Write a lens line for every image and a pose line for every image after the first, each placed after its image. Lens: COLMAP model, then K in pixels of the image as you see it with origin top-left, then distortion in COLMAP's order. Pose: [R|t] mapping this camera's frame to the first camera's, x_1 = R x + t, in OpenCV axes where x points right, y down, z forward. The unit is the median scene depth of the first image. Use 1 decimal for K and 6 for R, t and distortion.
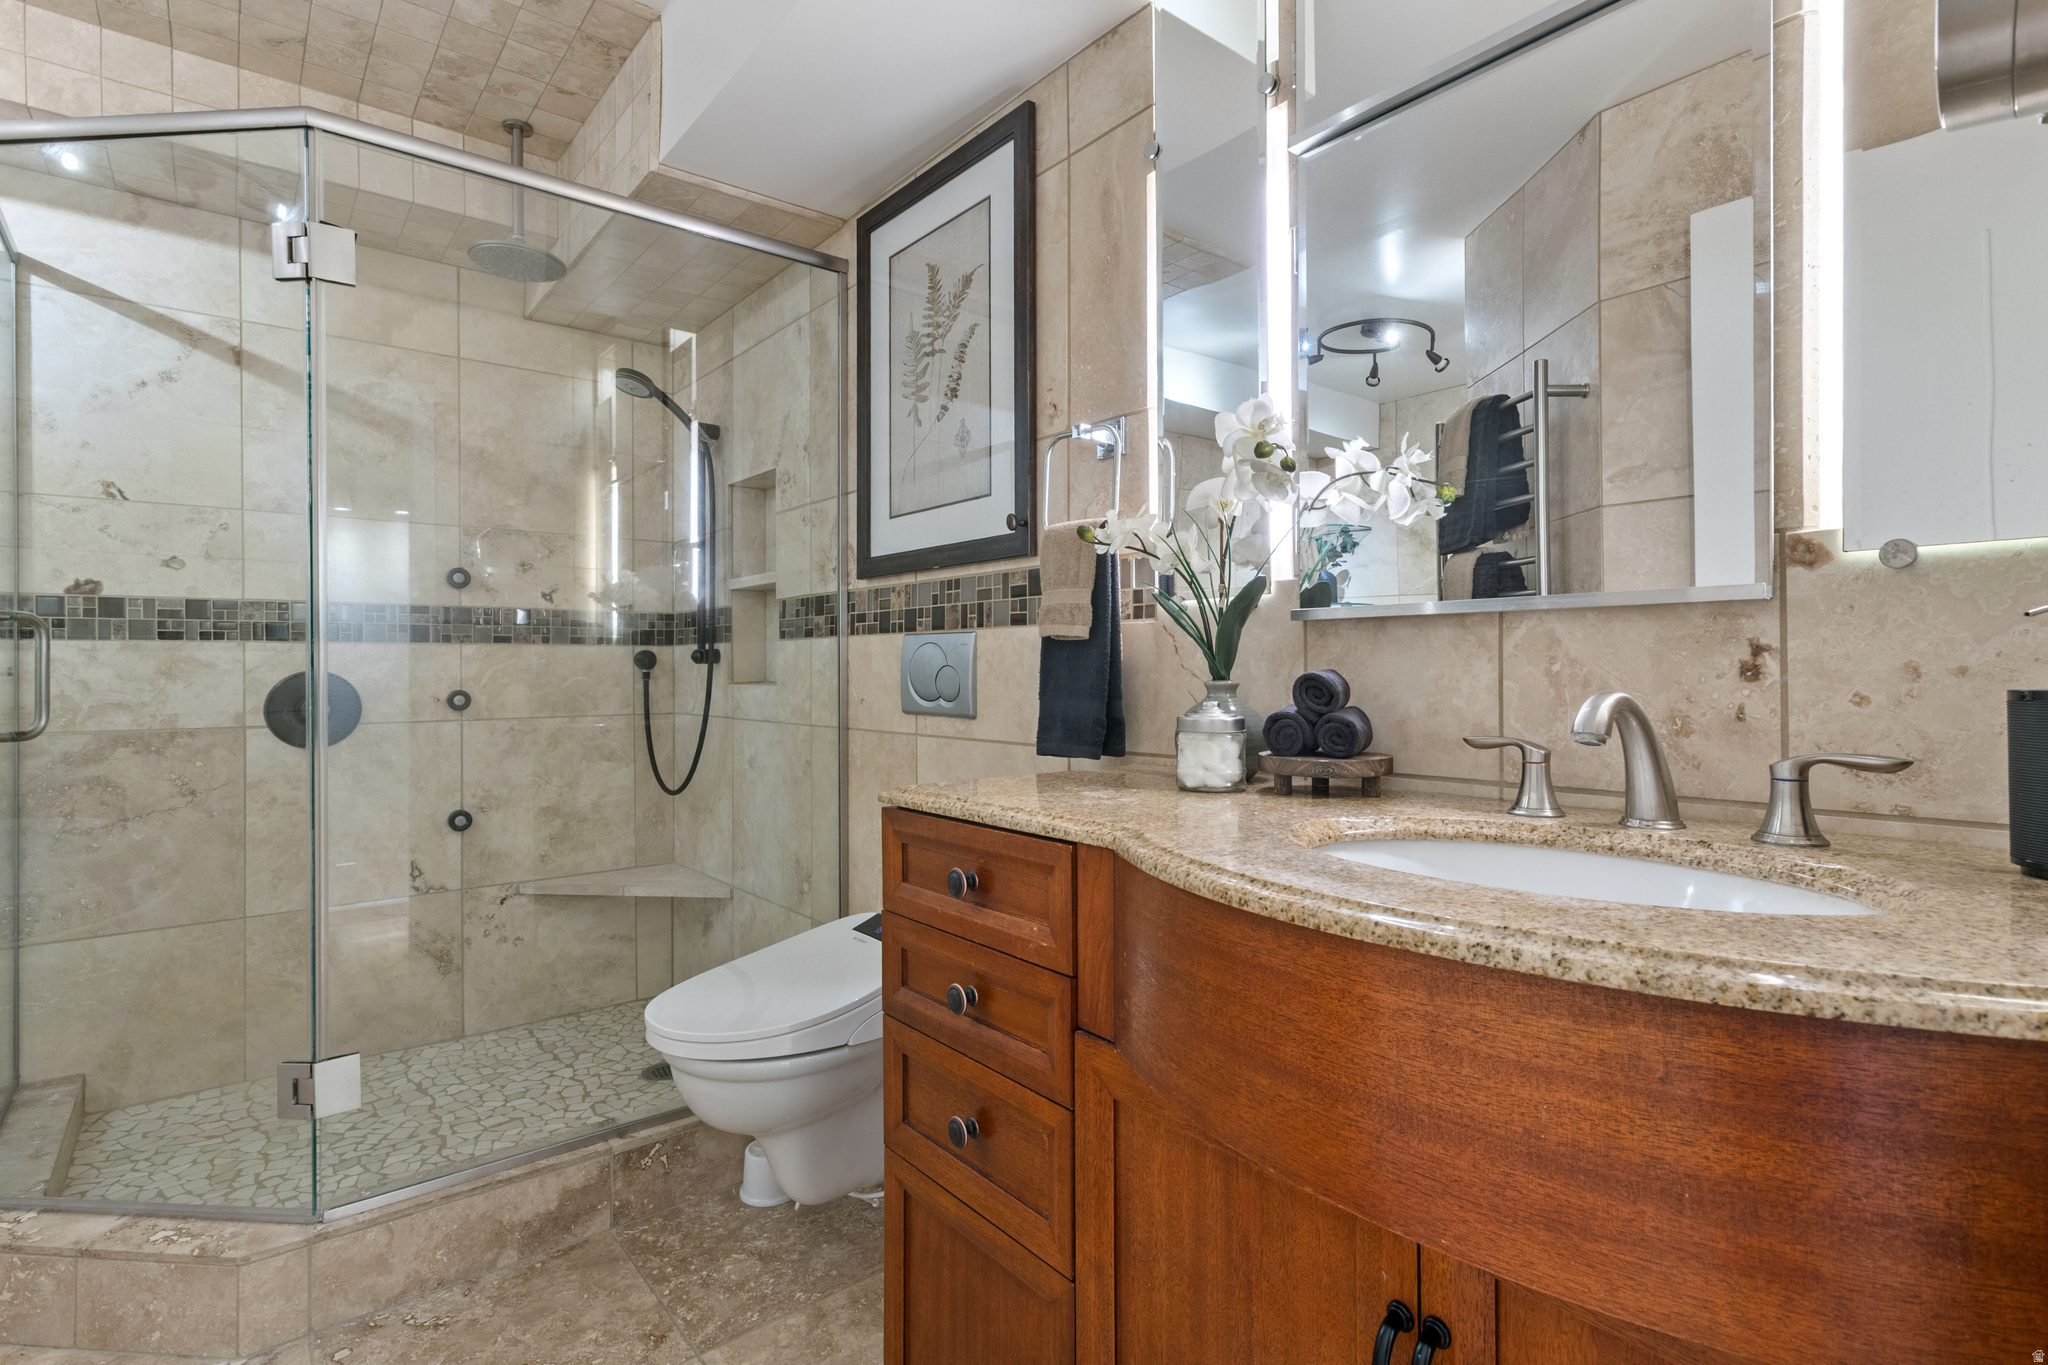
lens RADIAL K [[977.2, 0, 1027.4], [0, 977.2, 667.9], [0, 0, 1]] dist [-0.004314, 0.001408]
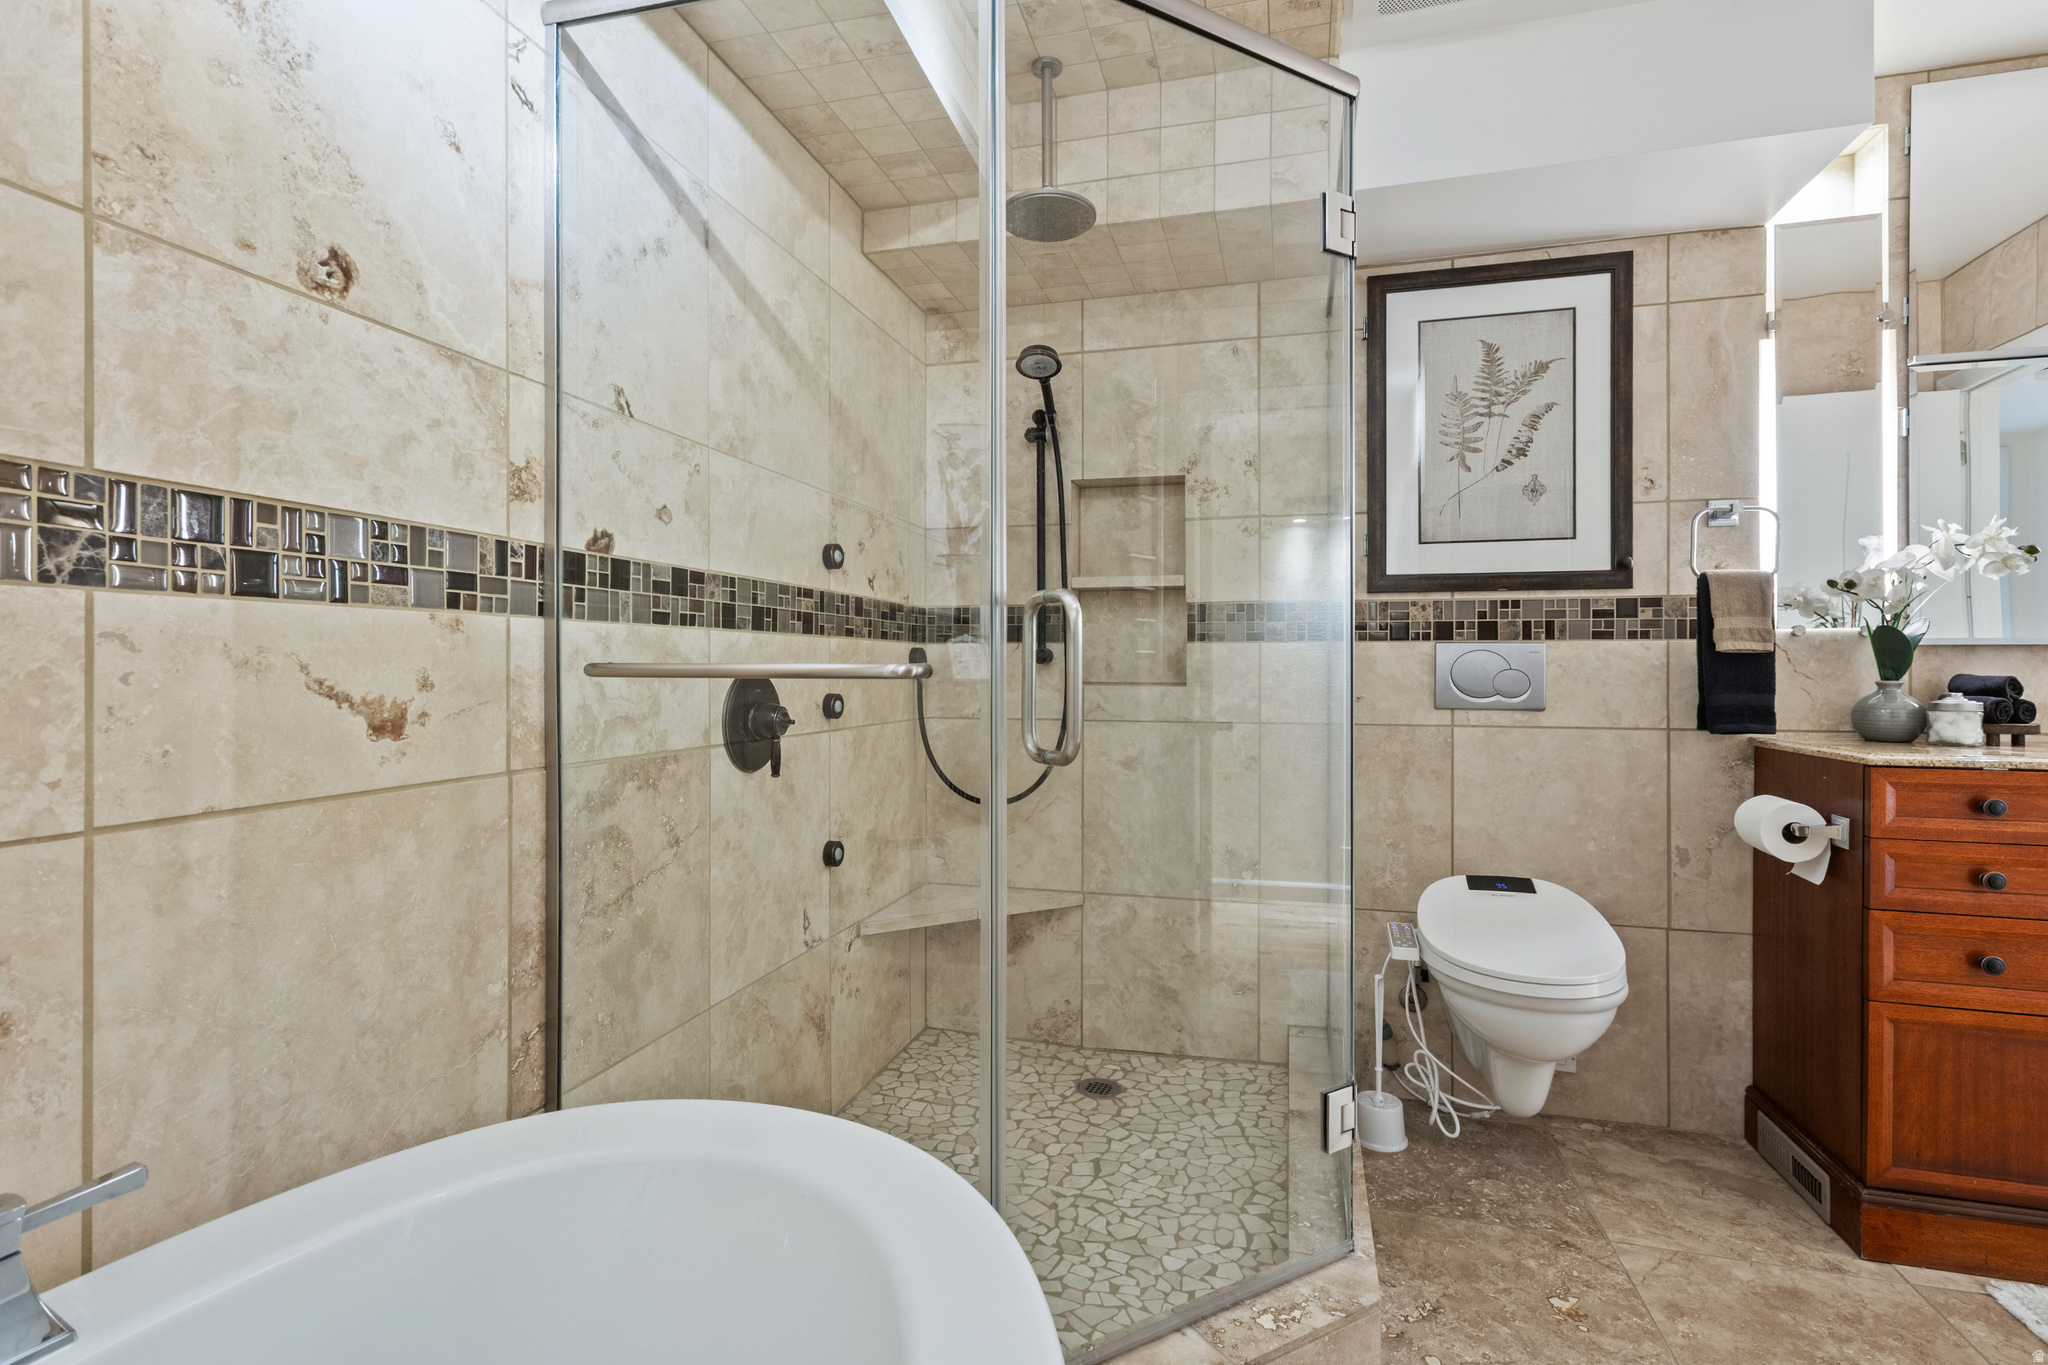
lens RADIAL K [[965.0, 0, 1023.0], [0, 965.0, 666.6], [0, 0, 1]] dist [0.004715, 0.000407]
pose [[0.818775, 0.007549, 0.574066, -1.018013], [-0.005716, 0.999971, -0.004997, 0.003275], [-0.574087, 0.000810, 0.818794, 0.272696]]
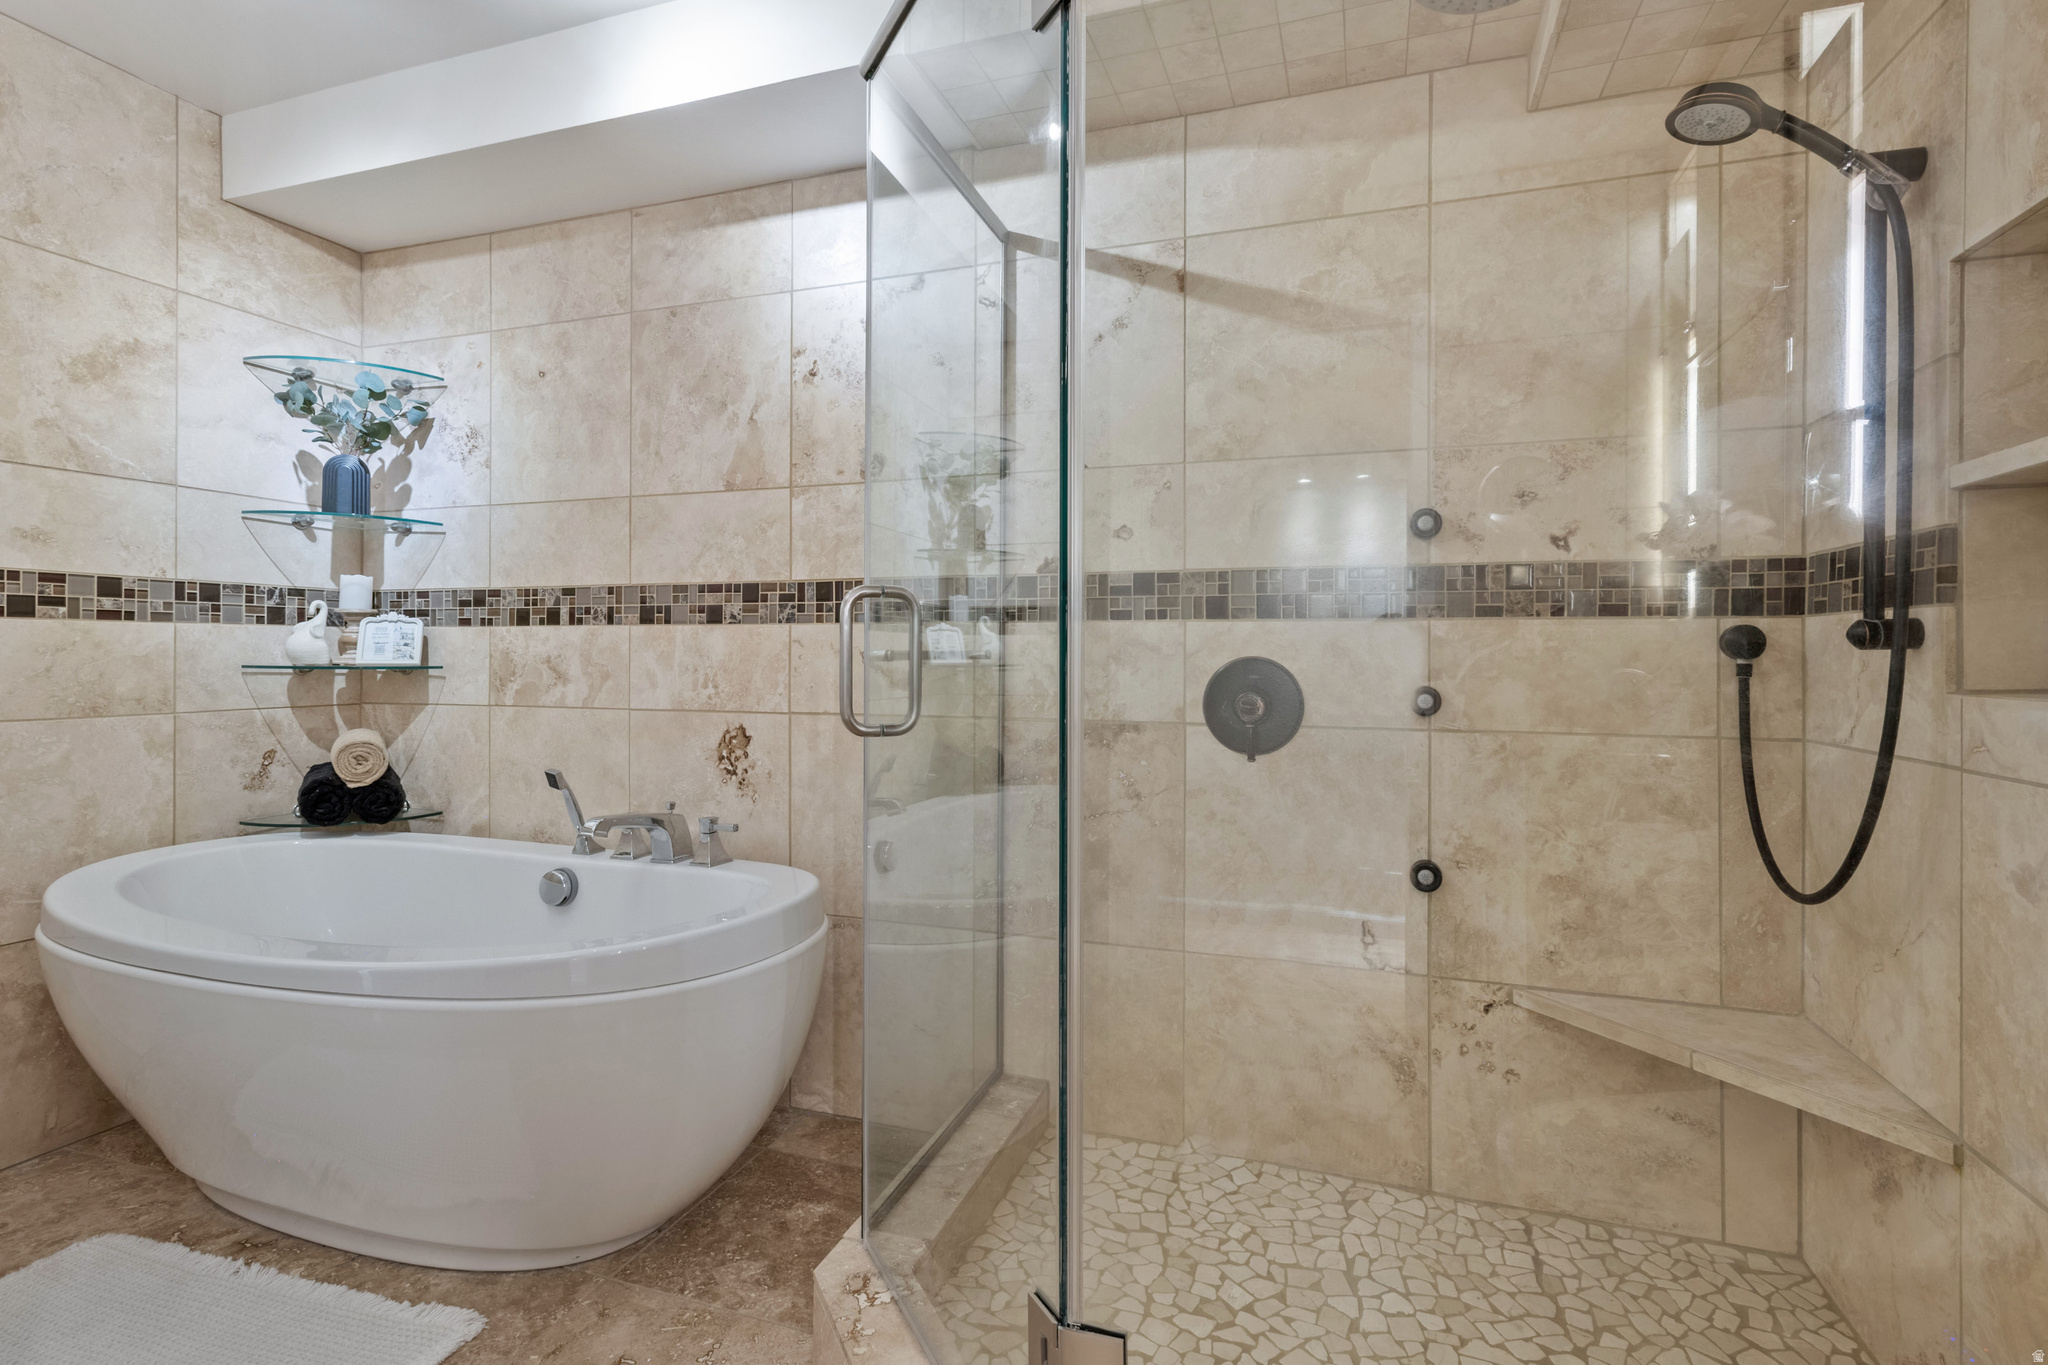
lens RADIAL K [[986.2, 0, 1024.5], [0, 986.2, 648.2], [0, 0, 1]] dist [0.000966, 0.009039]
pose [[0.527615, 0.003640, -0.849476, -0.155969], [-0.006633, 0.999978, 0.000165, -0.002598], [0.849458, 0.005547, 0.527627, 0.433250]]
